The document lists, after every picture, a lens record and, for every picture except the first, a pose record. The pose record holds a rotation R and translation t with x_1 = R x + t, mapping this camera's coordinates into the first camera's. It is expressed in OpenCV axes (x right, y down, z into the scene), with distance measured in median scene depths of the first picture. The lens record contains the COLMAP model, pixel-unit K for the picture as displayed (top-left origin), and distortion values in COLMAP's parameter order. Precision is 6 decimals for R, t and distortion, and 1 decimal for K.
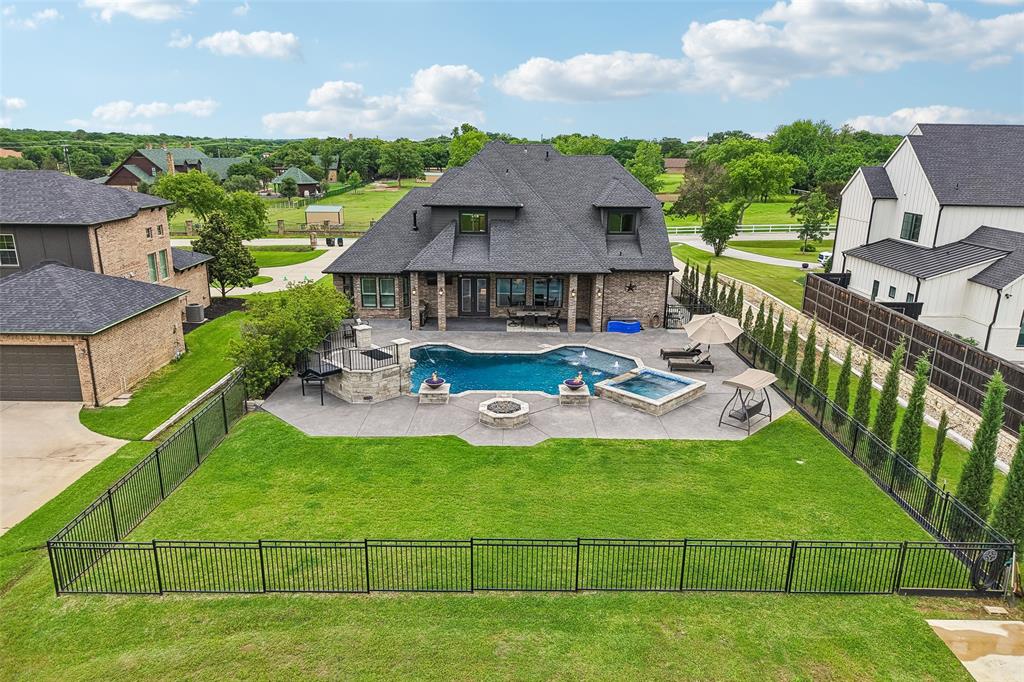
lens RADIAL K [[715.4, 0, 512.0], [0, 715.4, 341.0], [0, 0, 1]] dist [0.039375, 0.000188]
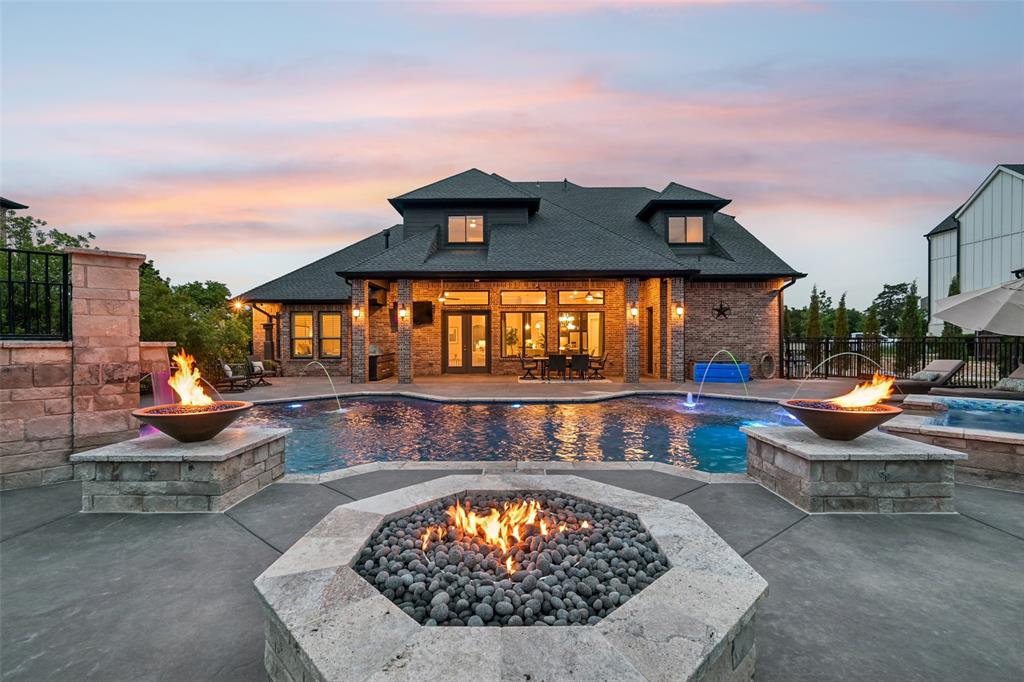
lens RADIAL K [[456.4, 0, 515.7], [0, 456.4, 345.2], [0, 0, 1]] dist [0.001146, 0.000534]
pose [[0.999916, -0.011881, -0.005084, -0.007533], [0.010038, 0.961835, -0.273446, 0.062999], [0.008139, 0.273372, 0.961874, 0.702523]]
